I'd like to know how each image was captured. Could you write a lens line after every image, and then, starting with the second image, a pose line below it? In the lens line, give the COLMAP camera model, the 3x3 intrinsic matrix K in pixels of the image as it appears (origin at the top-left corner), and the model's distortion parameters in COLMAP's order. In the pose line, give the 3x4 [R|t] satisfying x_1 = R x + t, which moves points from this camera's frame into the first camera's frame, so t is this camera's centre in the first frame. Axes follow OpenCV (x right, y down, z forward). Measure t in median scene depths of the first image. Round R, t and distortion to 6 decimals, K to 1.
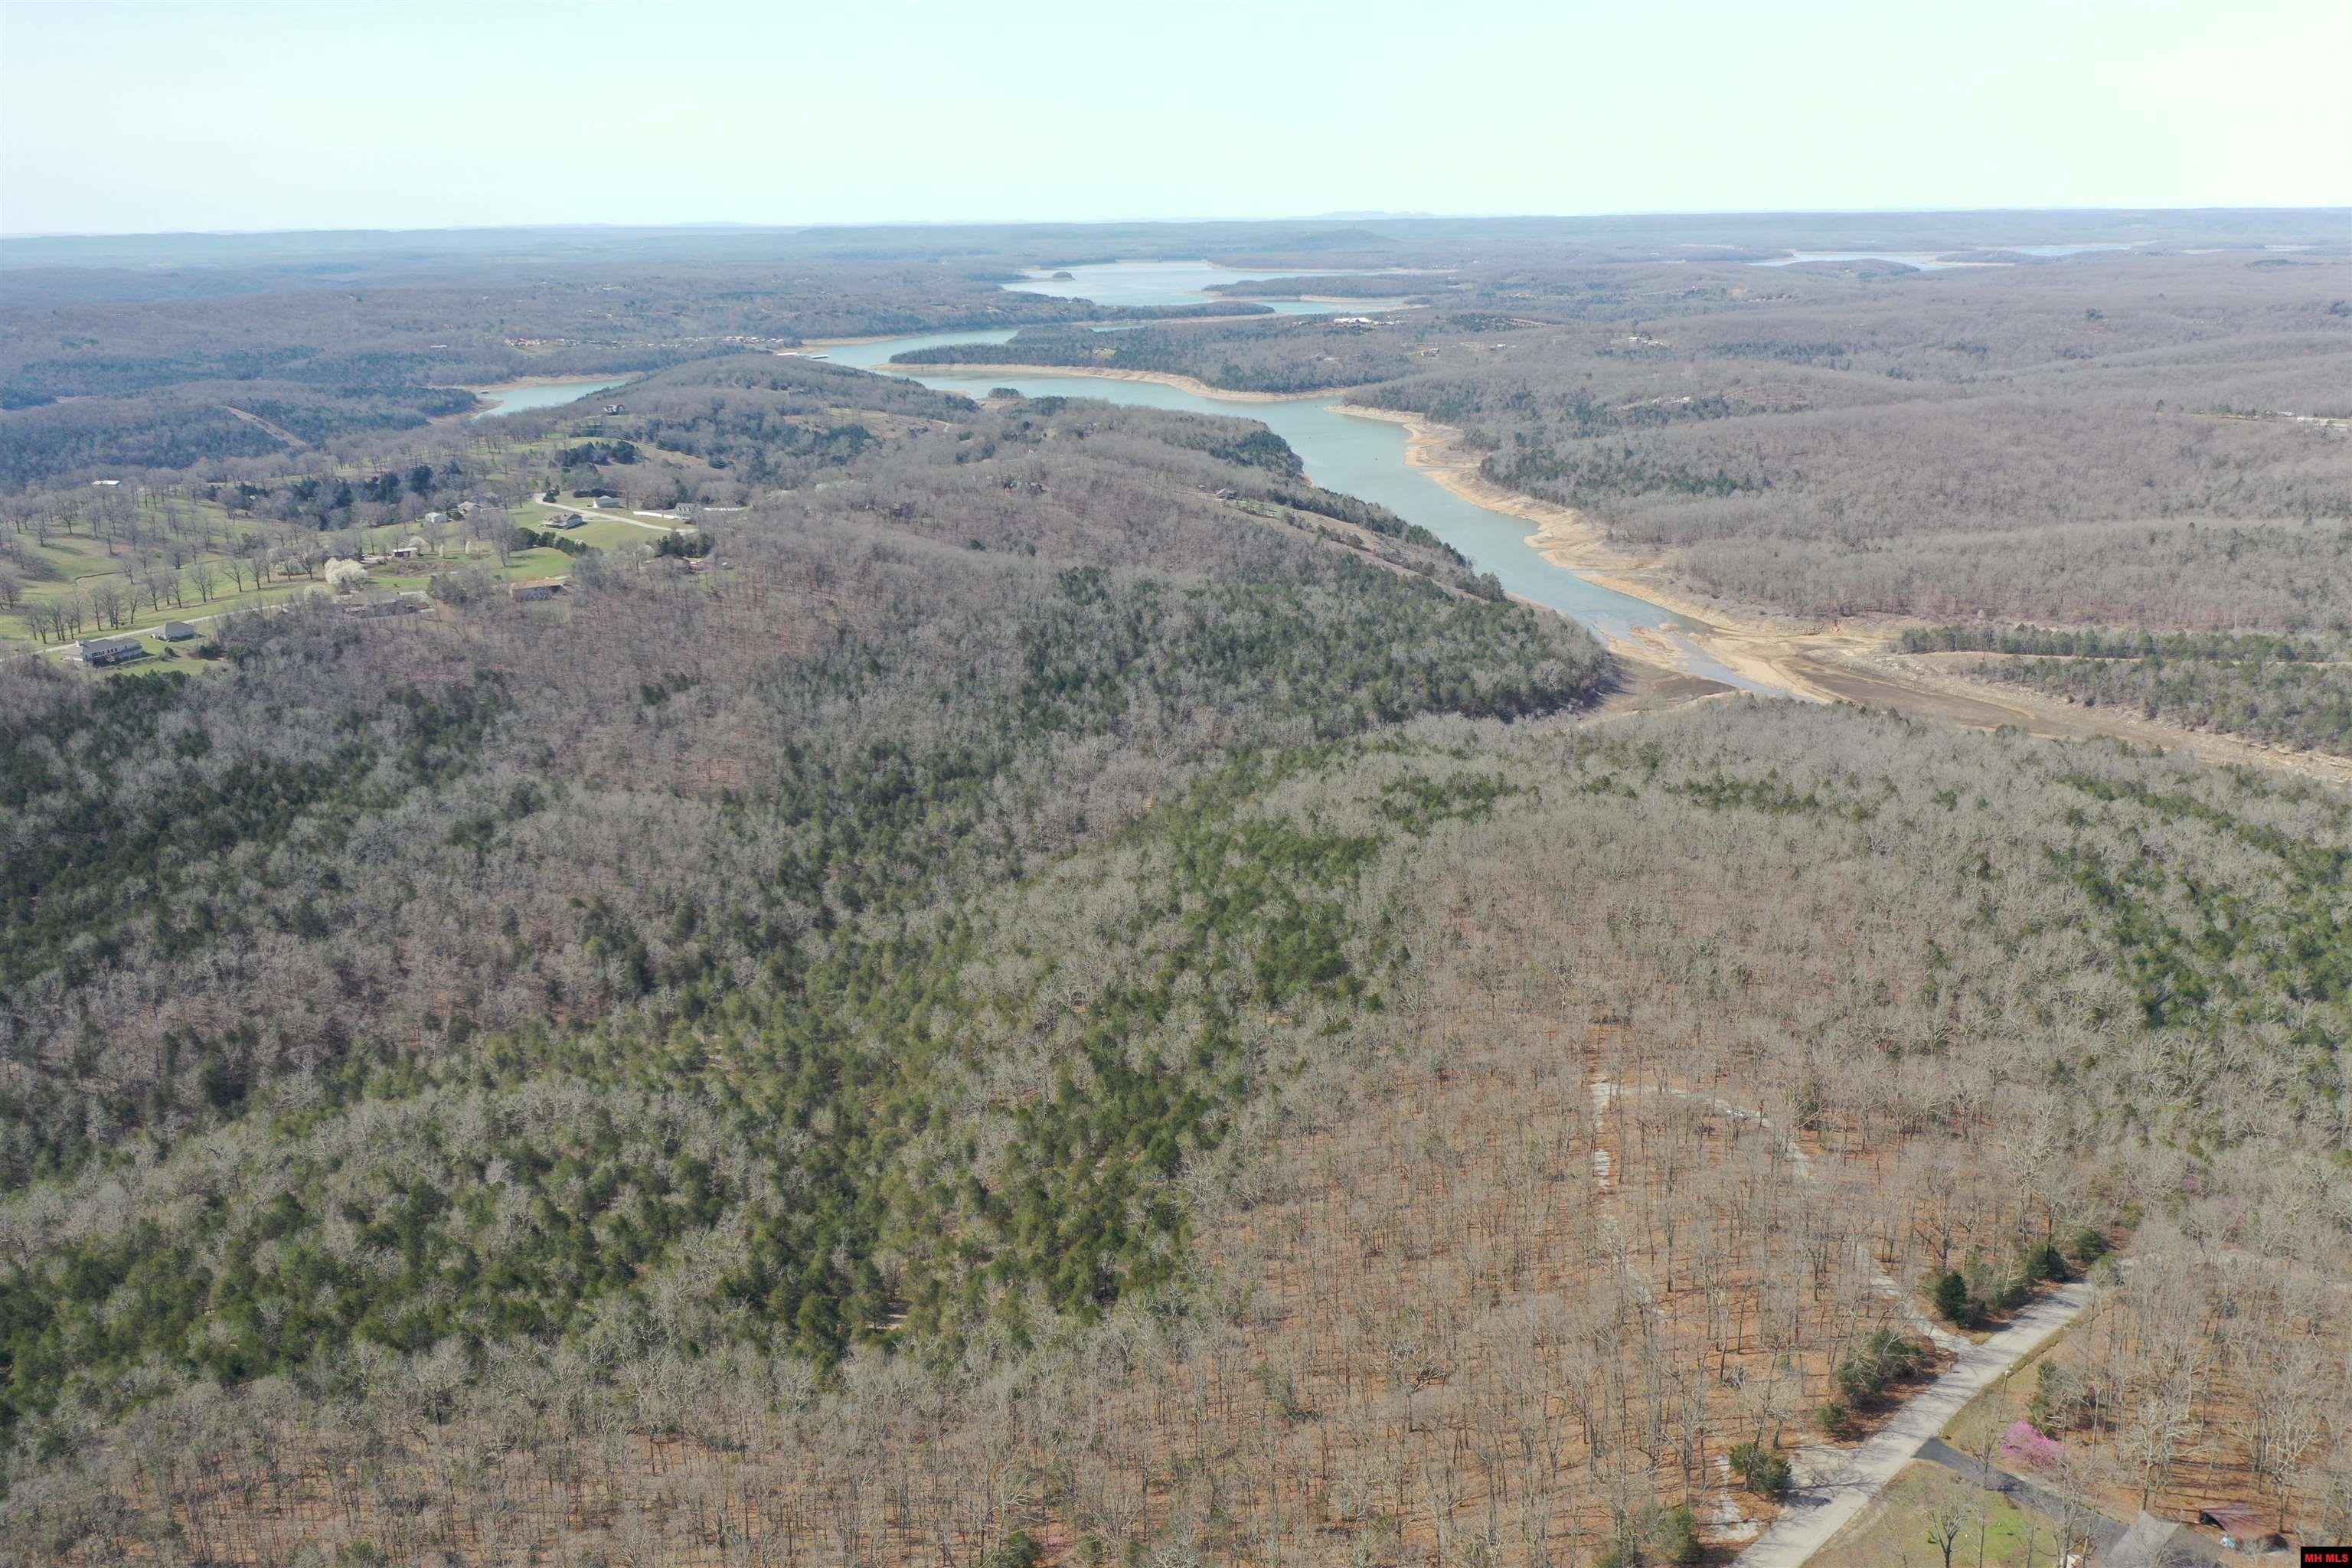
lens RADIAL K [[1861.2, 0, 1172.7], [0, 1861.2, 771.9], [0, 0, 1]] dist [0.004640, -0.003912]
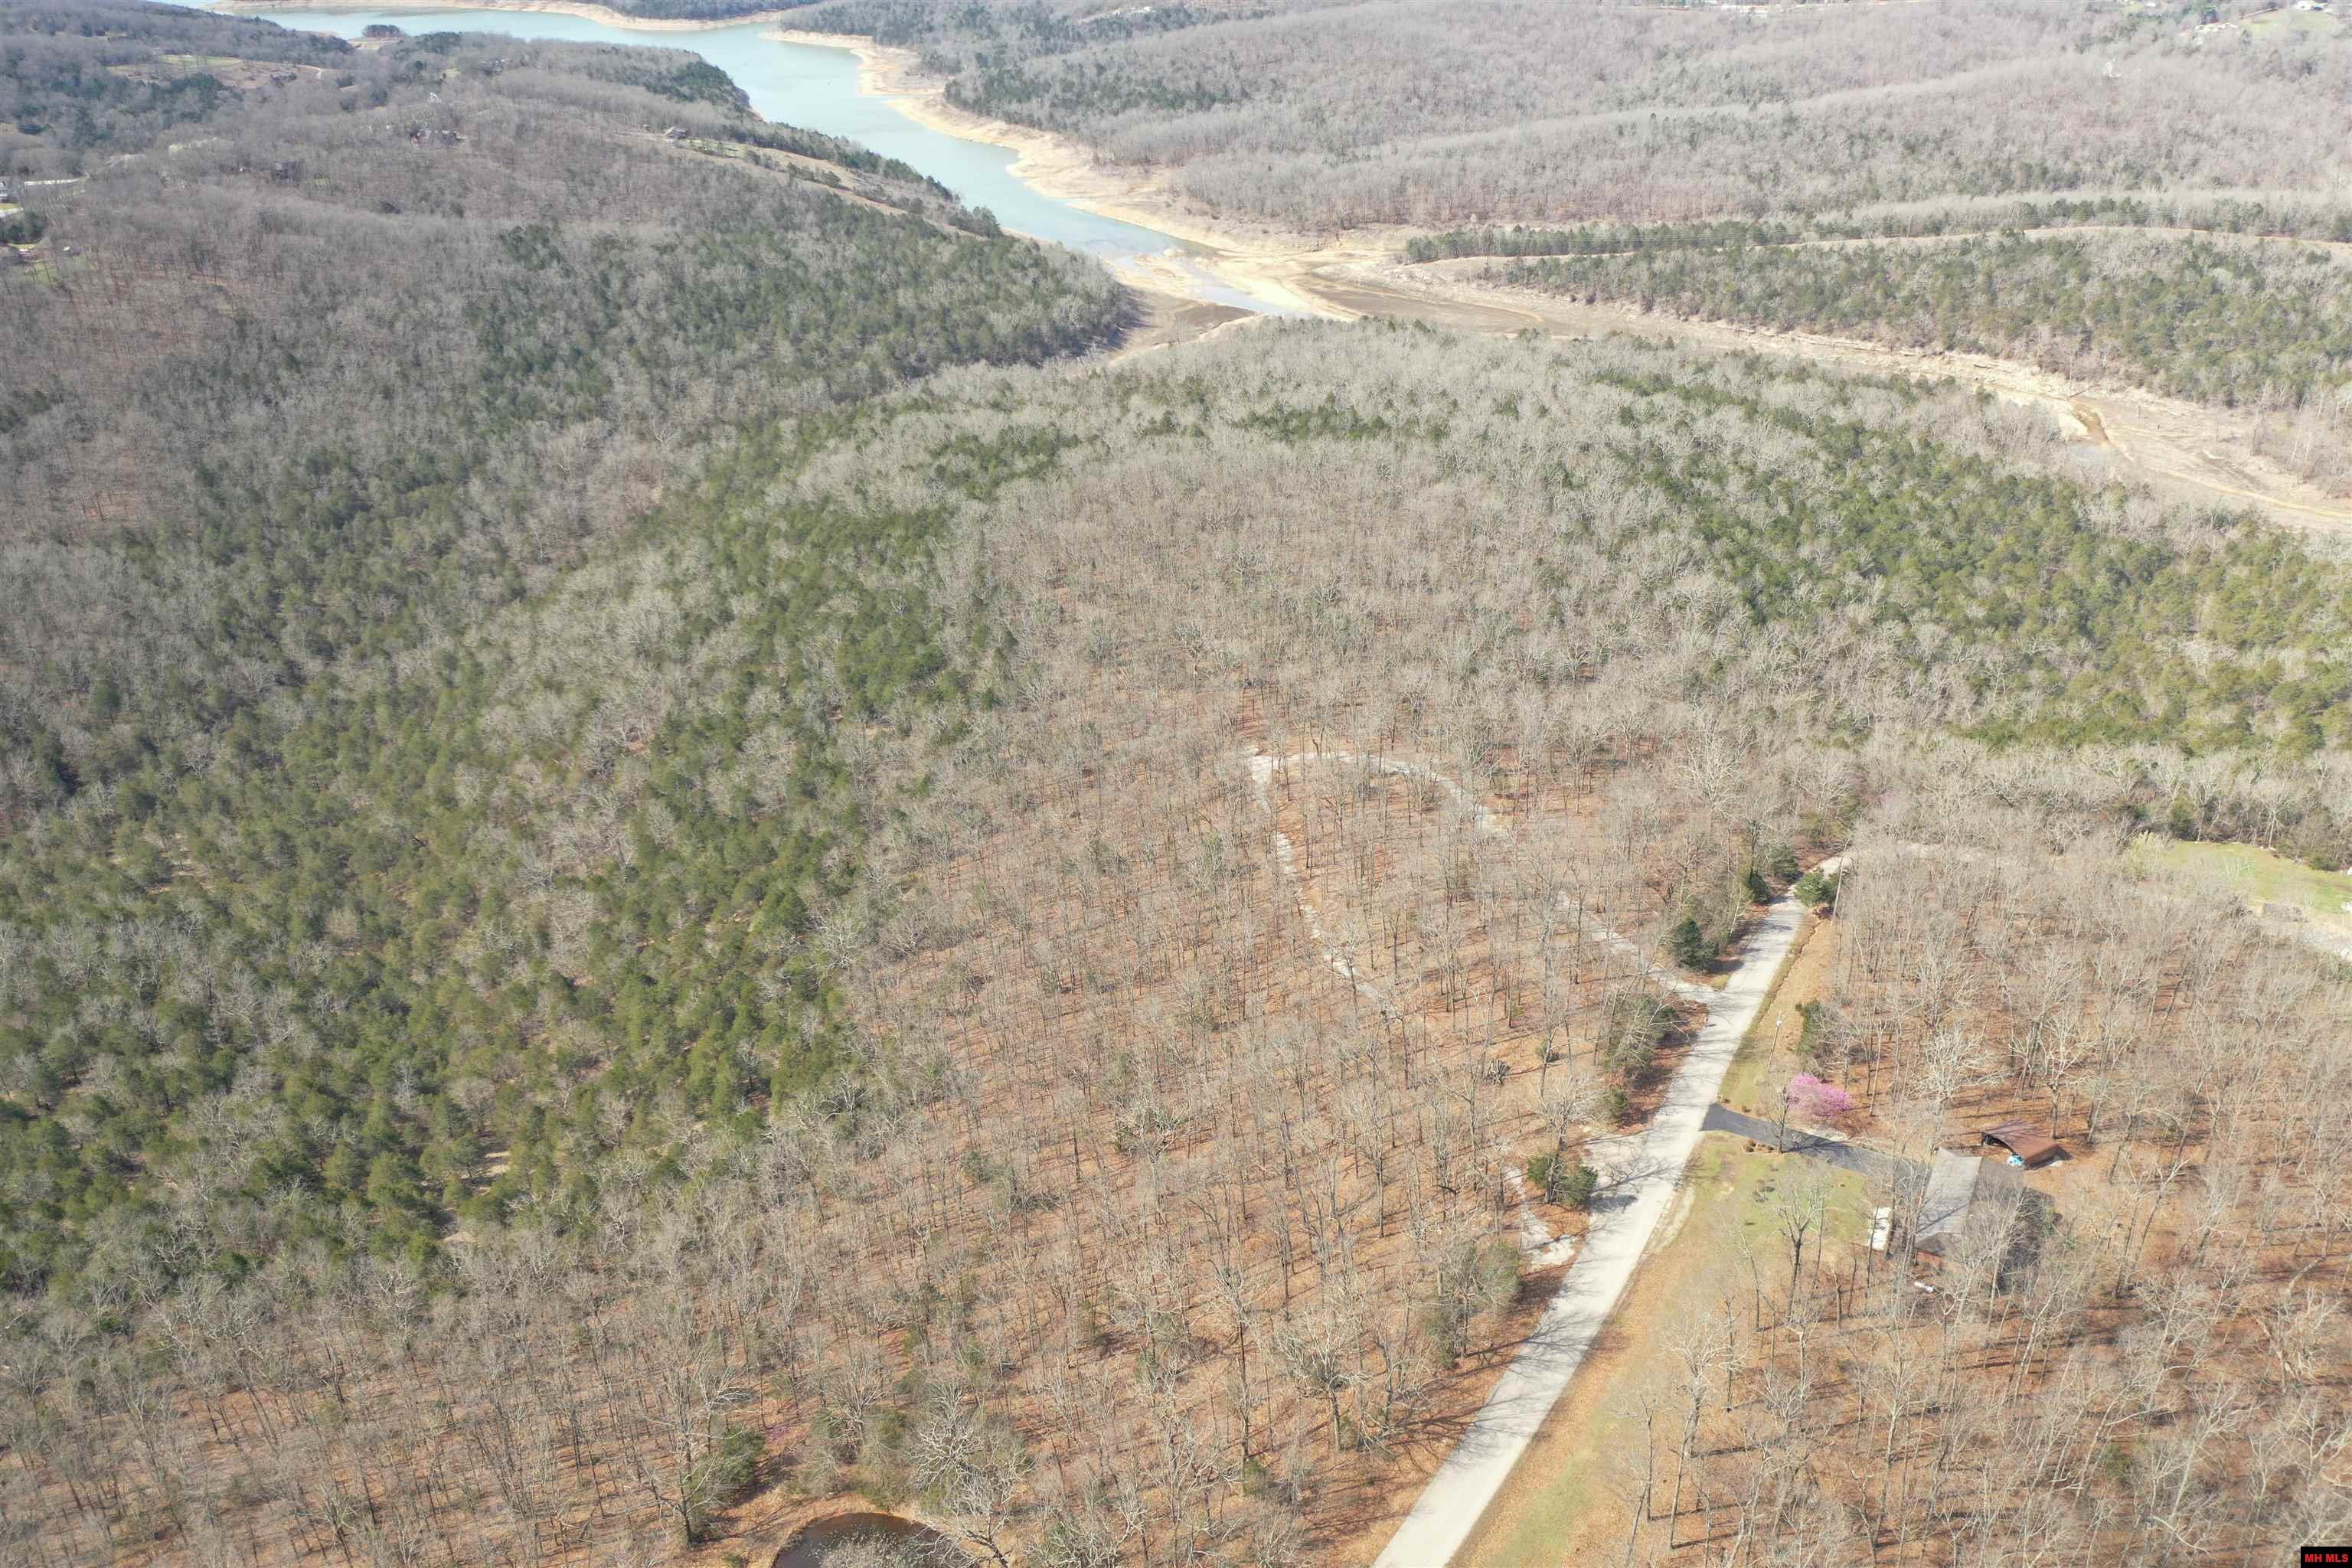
lens RADIAL K [[1858.7, 0, 1172.4], [0, 1858.7, 773.9], [0, 0, 1]] dist [0.004225, -0.004739]
pose [[0.957074, -0.138599, 0.254557, -0.024021], [0.089885, 0.976887, 0.193939, -0.002853], [-0.275554, -0.162733, 0.947411, 0.084528]]
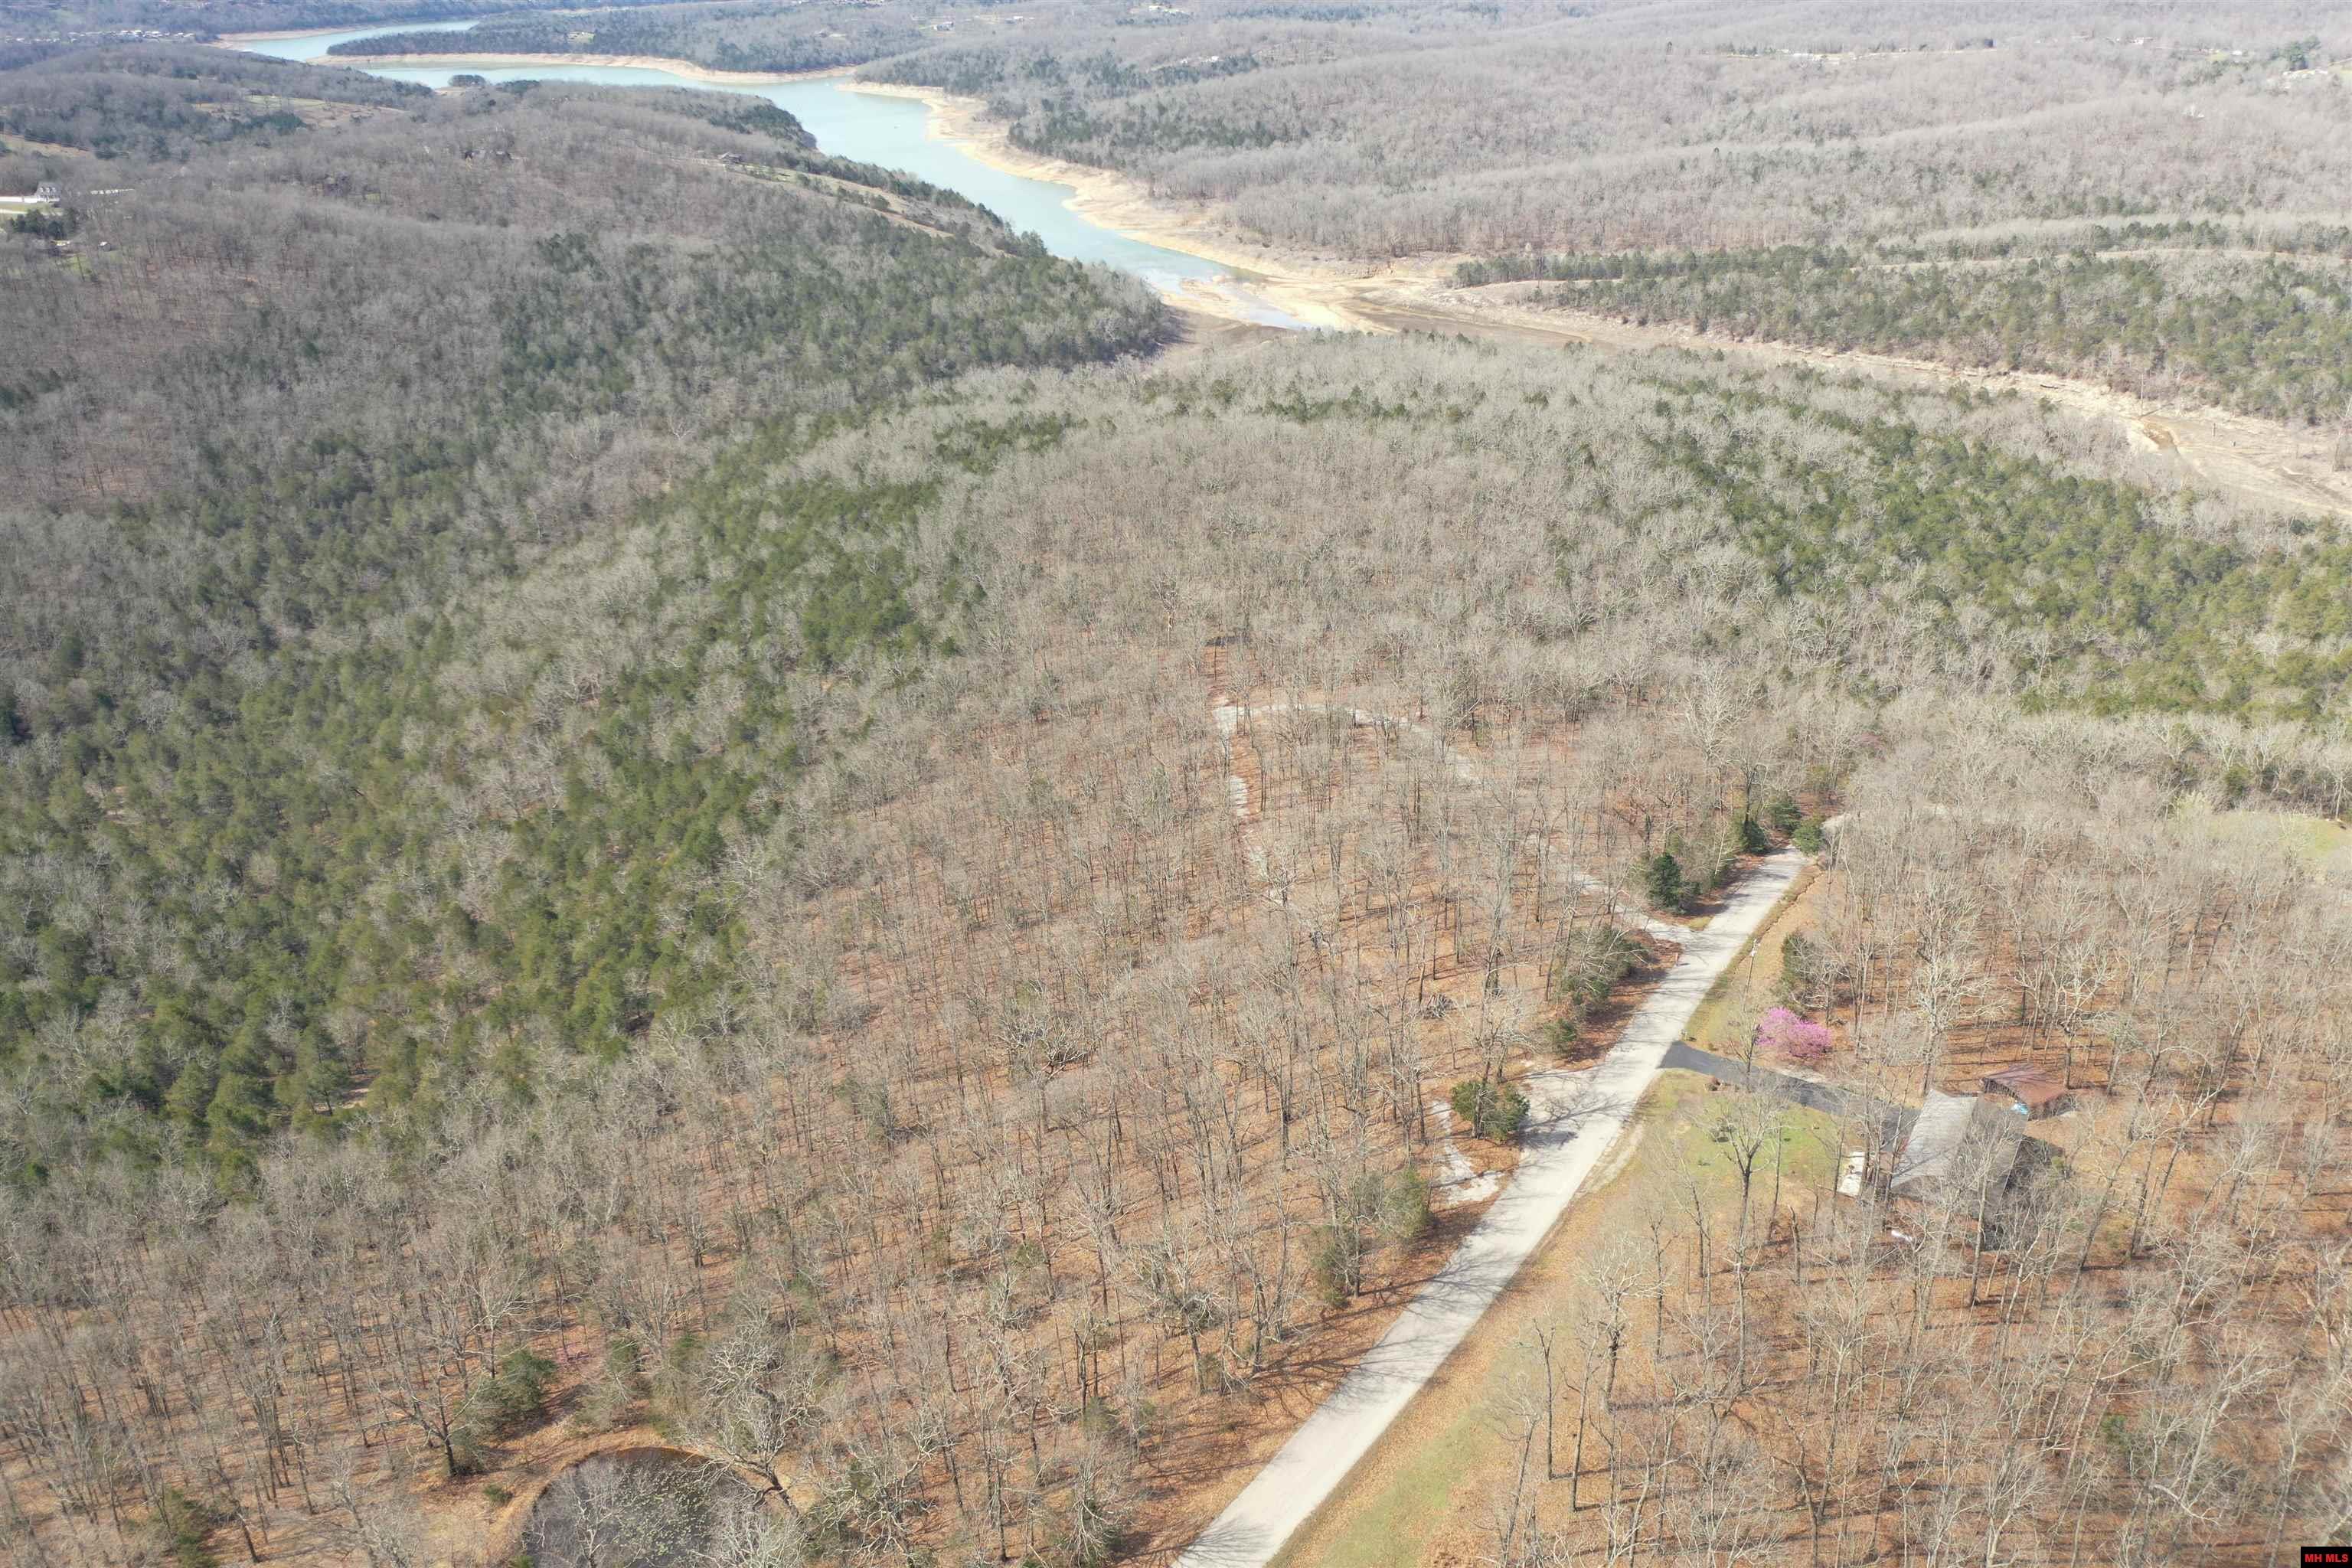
lens RADIAL K [[1857.2, 0, 1172.4], [0, 1857.2, 773.6], [0, 0, 1]] dist [-0.000357, 0.006735]
pose [[0.969028, -0.109673, 0.221262, 0.009540], [0.076381, 0.985146, 0.153795, 0.037421], [-0.234842, -0.132132, 0.963011, 0.106398]]
